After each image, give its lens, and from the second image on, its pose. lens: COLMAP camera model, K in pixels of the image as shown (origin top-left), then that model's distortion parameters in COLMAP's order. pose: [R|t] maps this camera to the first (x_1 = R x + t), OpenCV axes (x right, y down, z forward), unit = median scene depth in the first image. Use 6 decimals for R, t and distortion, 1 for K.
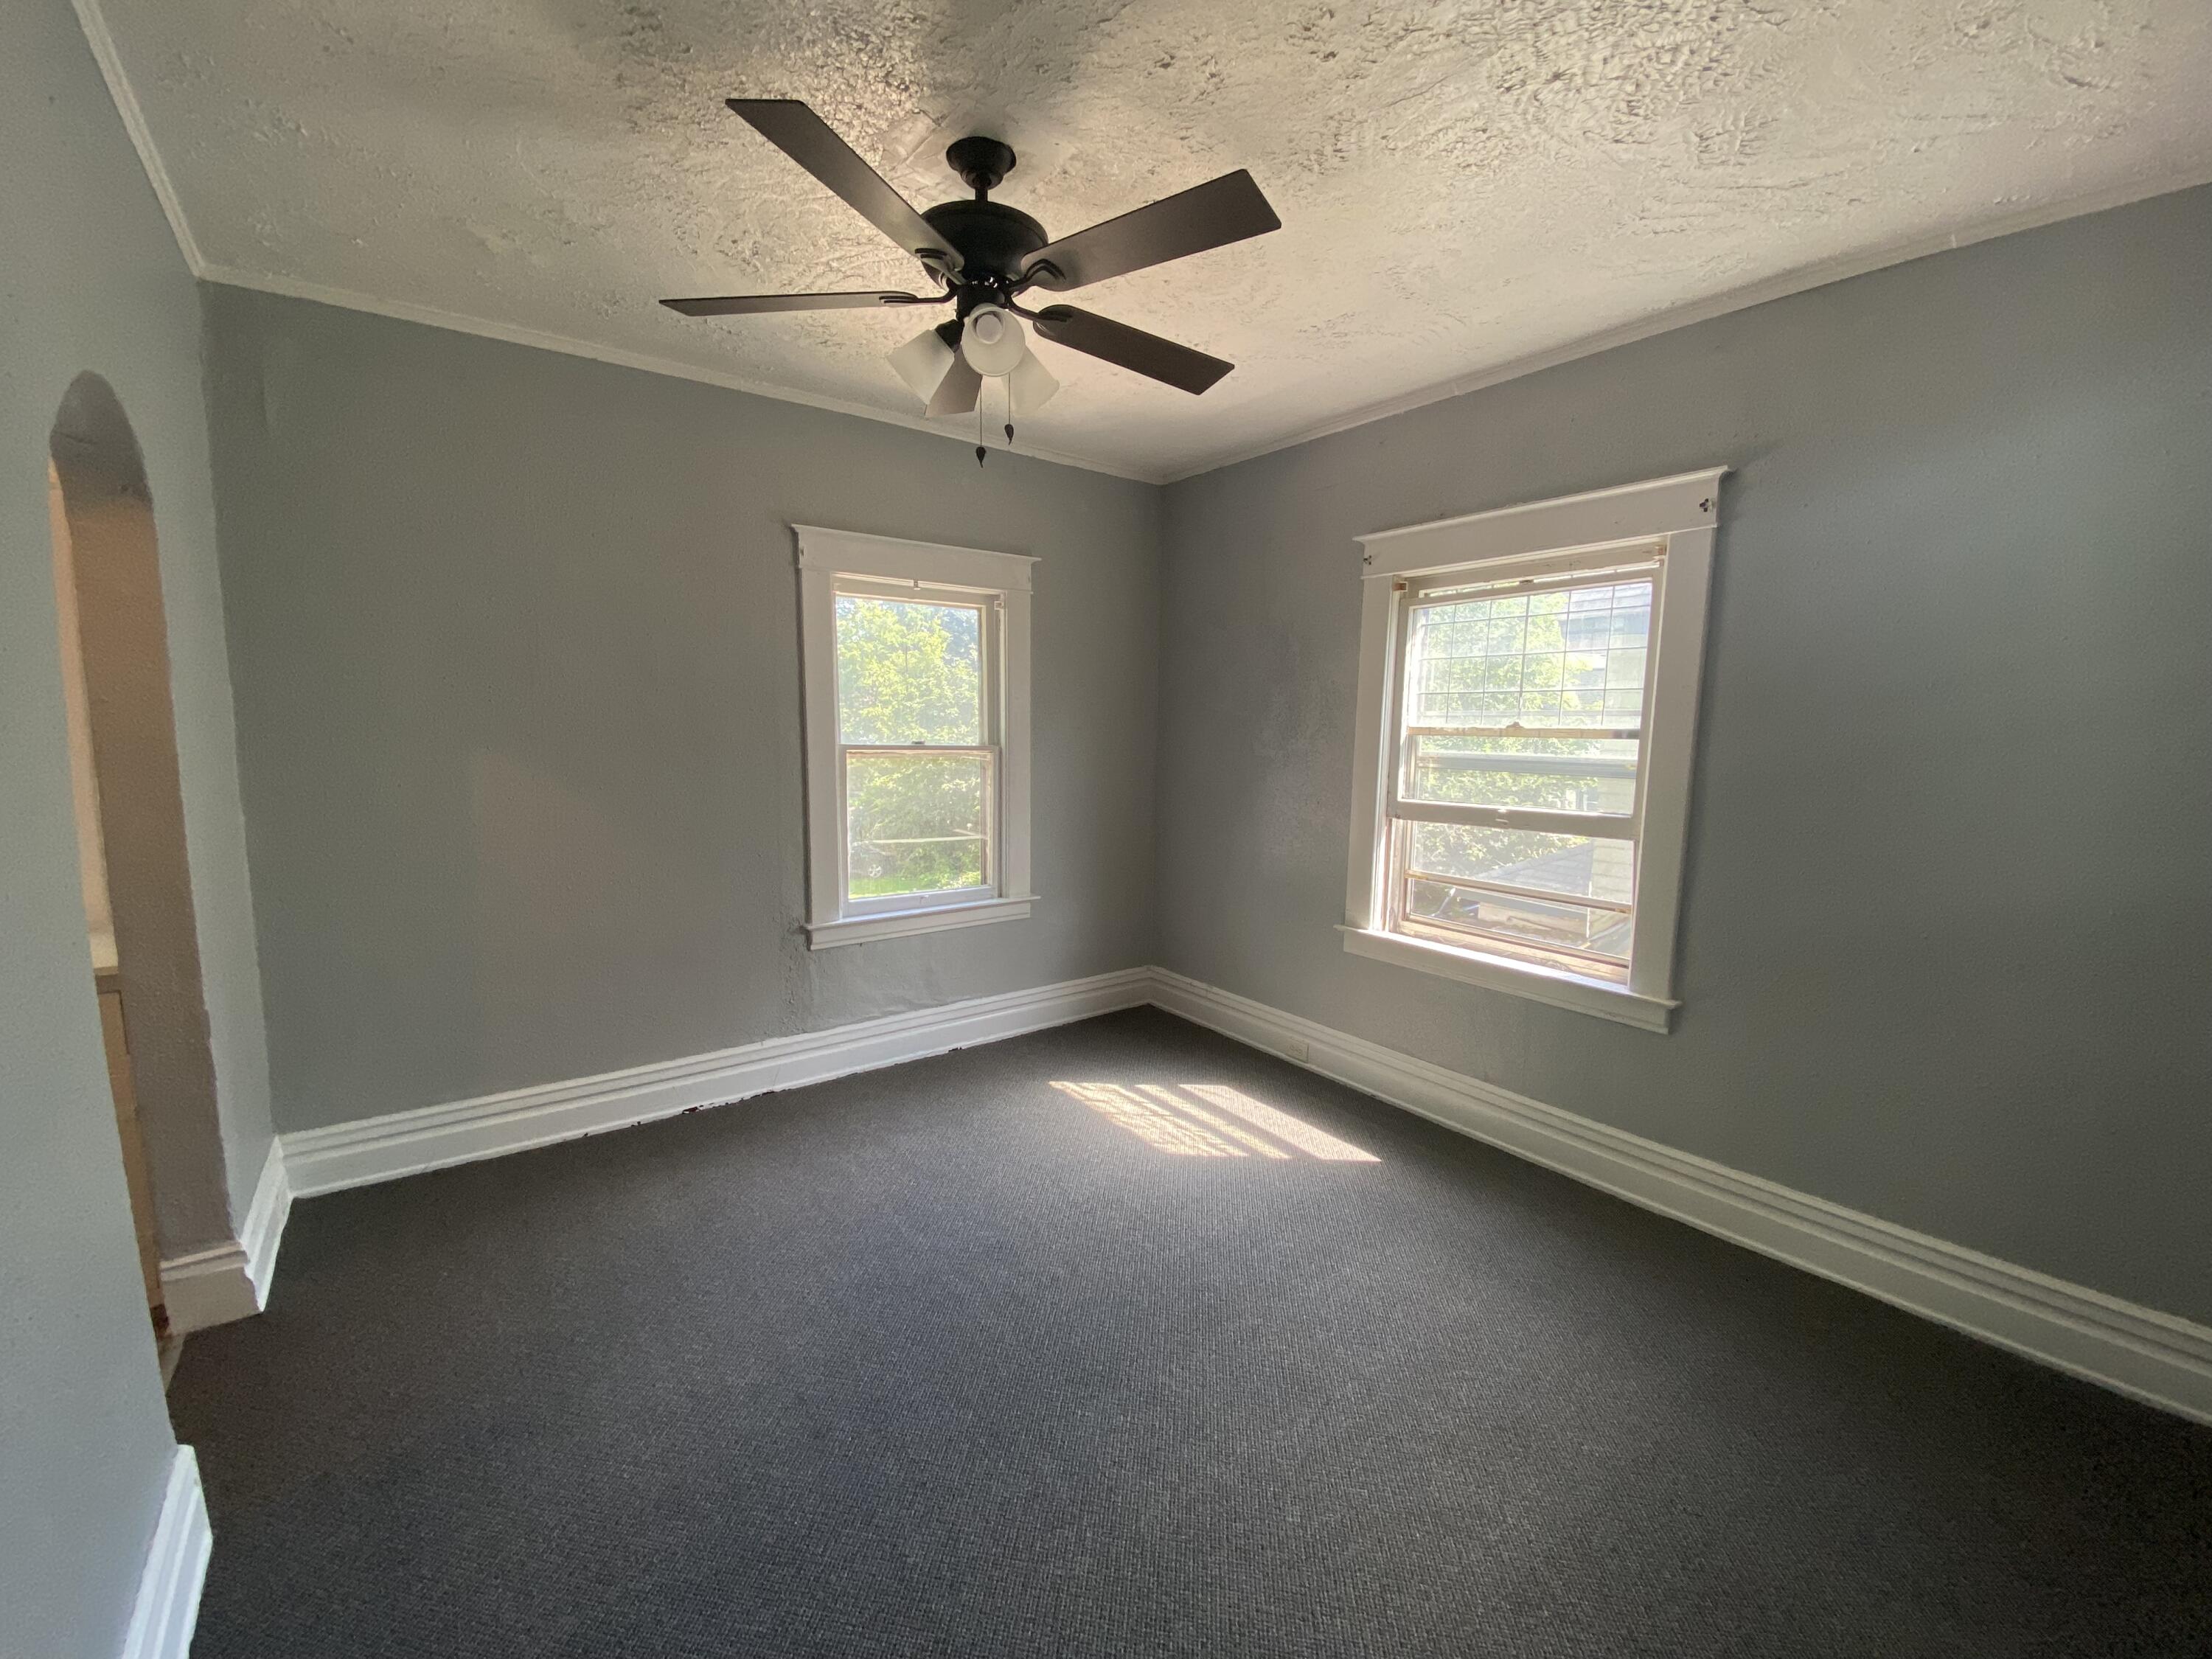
lens RADIAL K [[893.6, 0, 1085.7], [0, 893.6, 832.2], [0, 0, 1]] dist [0.001534, -0.012712]
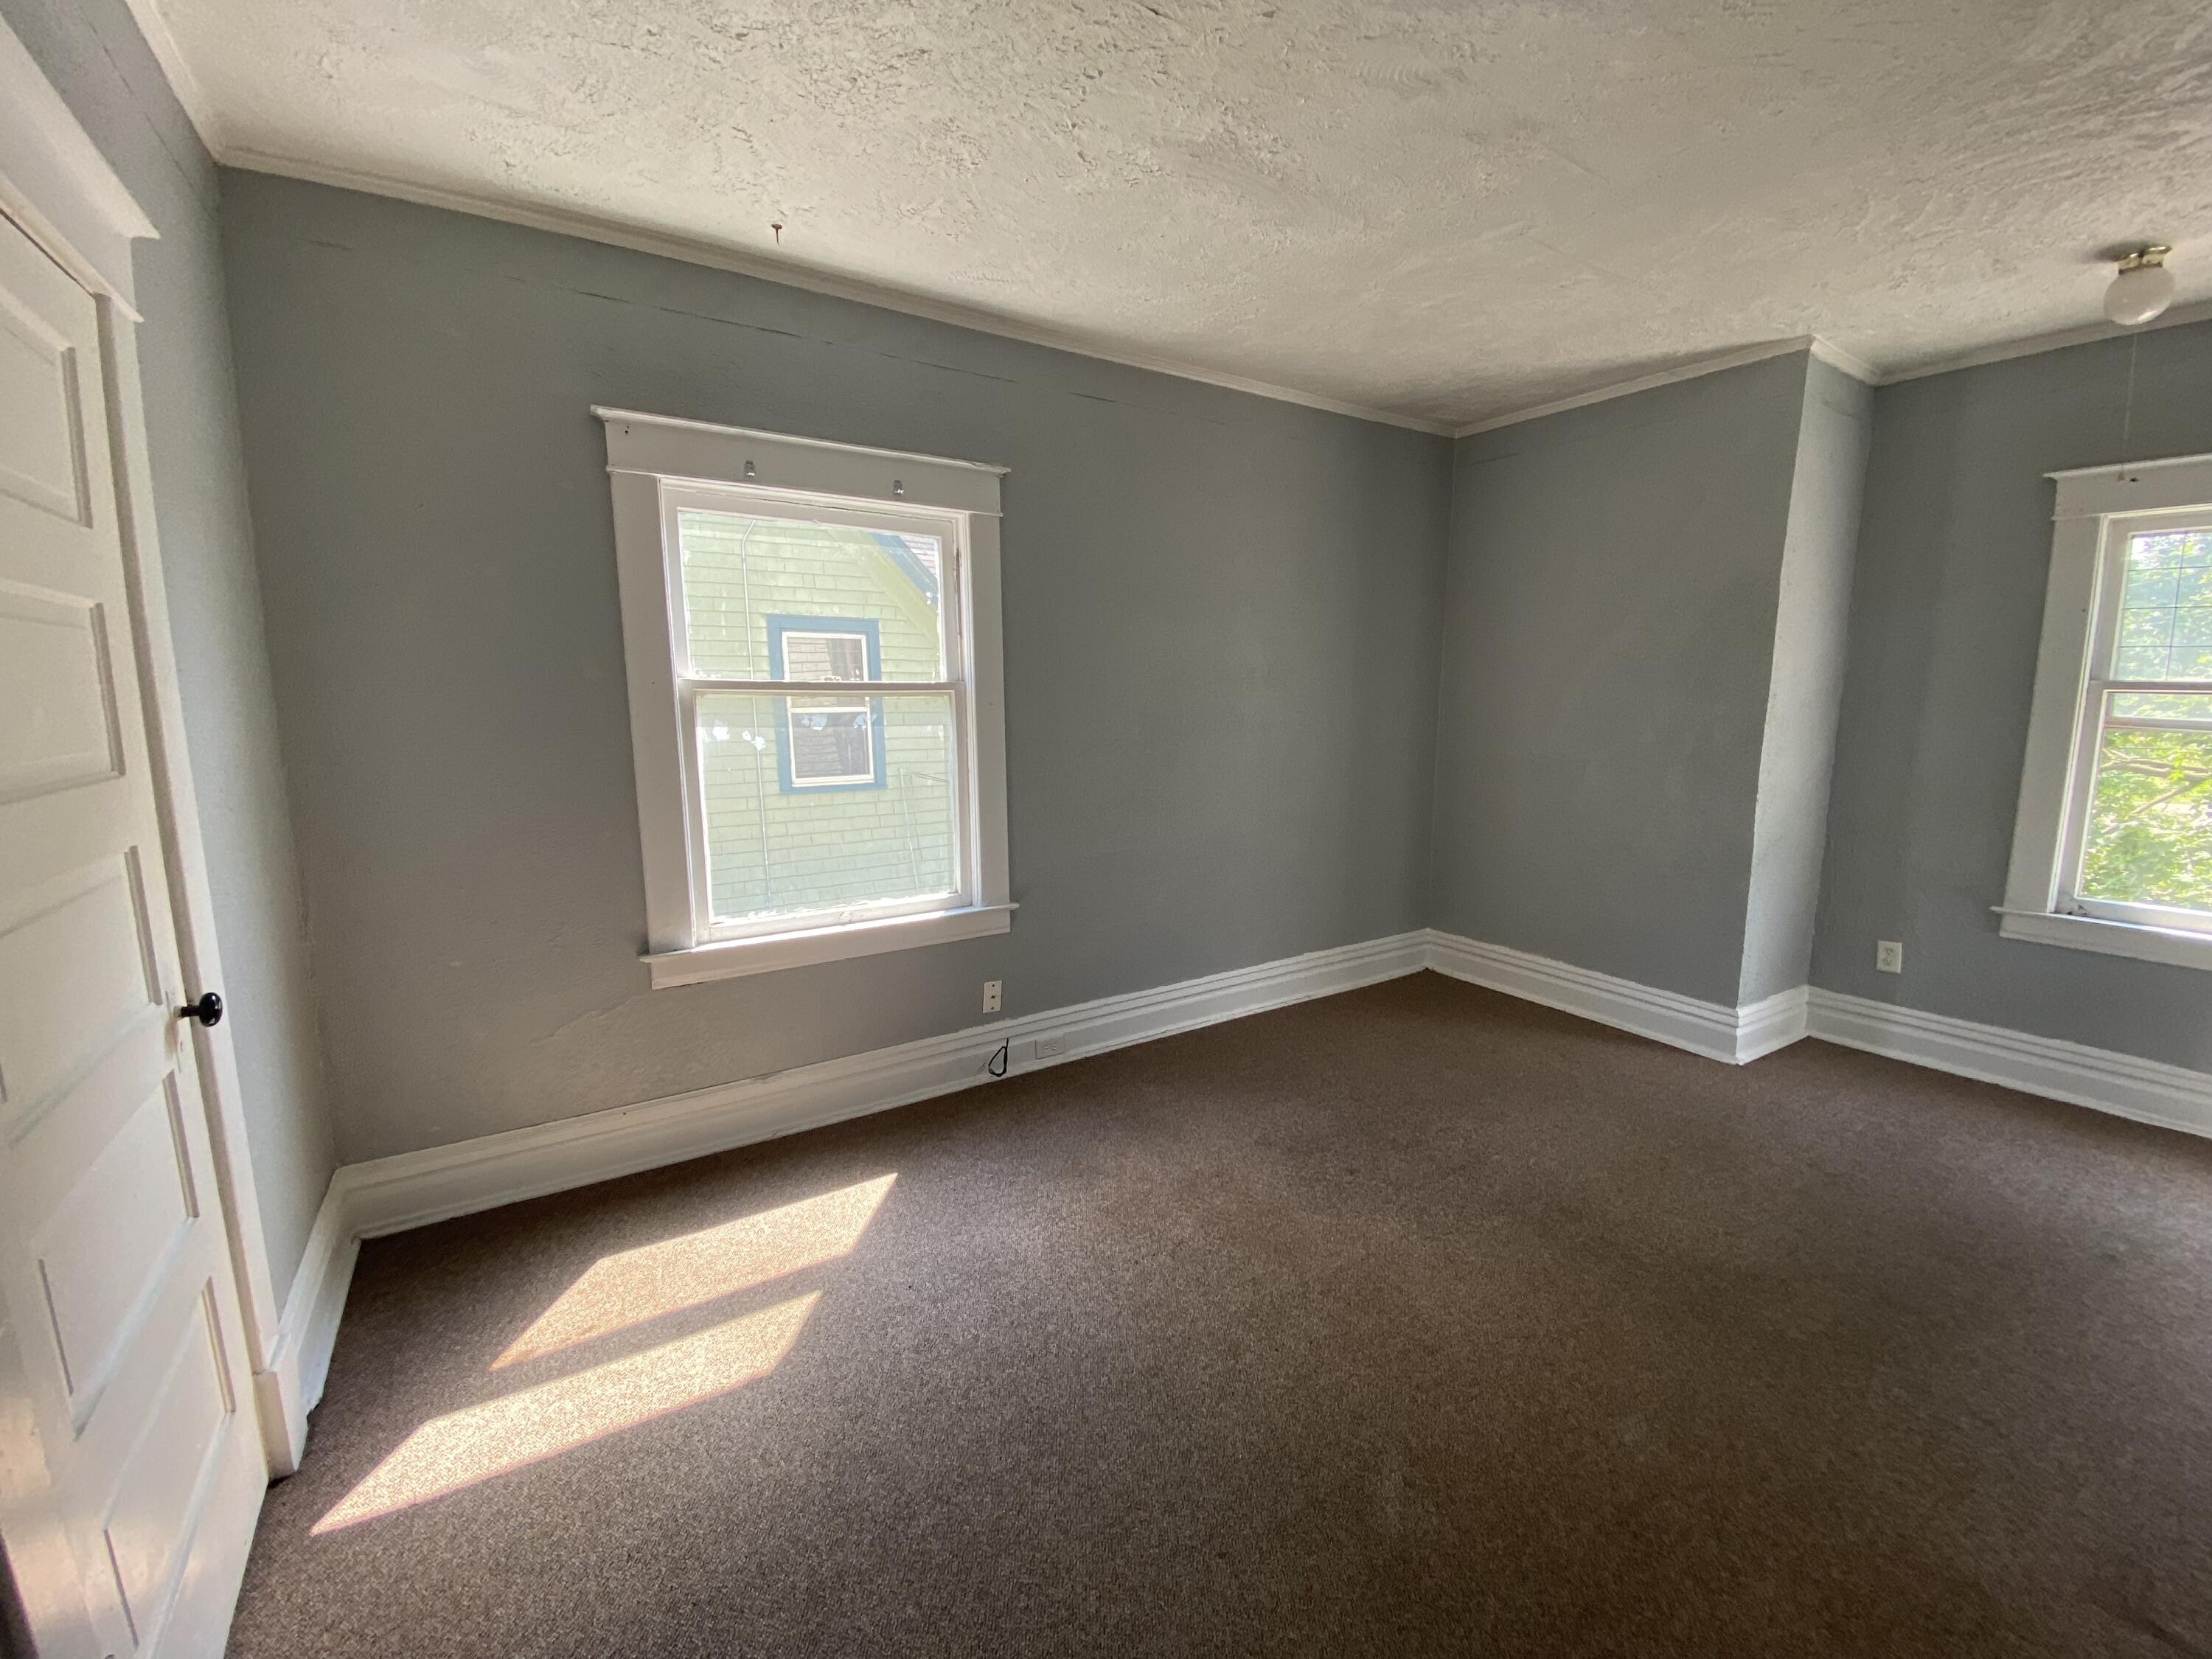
lens RADIAL K [[893.6, 0, 1085.7], [0, 893.6, 832.2], [0, 0, 1]] dist [0.001534, -0.012712]
pose [[0.083391, -0.167476, 0.982343, -0.440211], [0.143064, 0.977577, 0.154518, -0.061787], [-0.986194, 0.127652, 0.105481, 0.709785]]
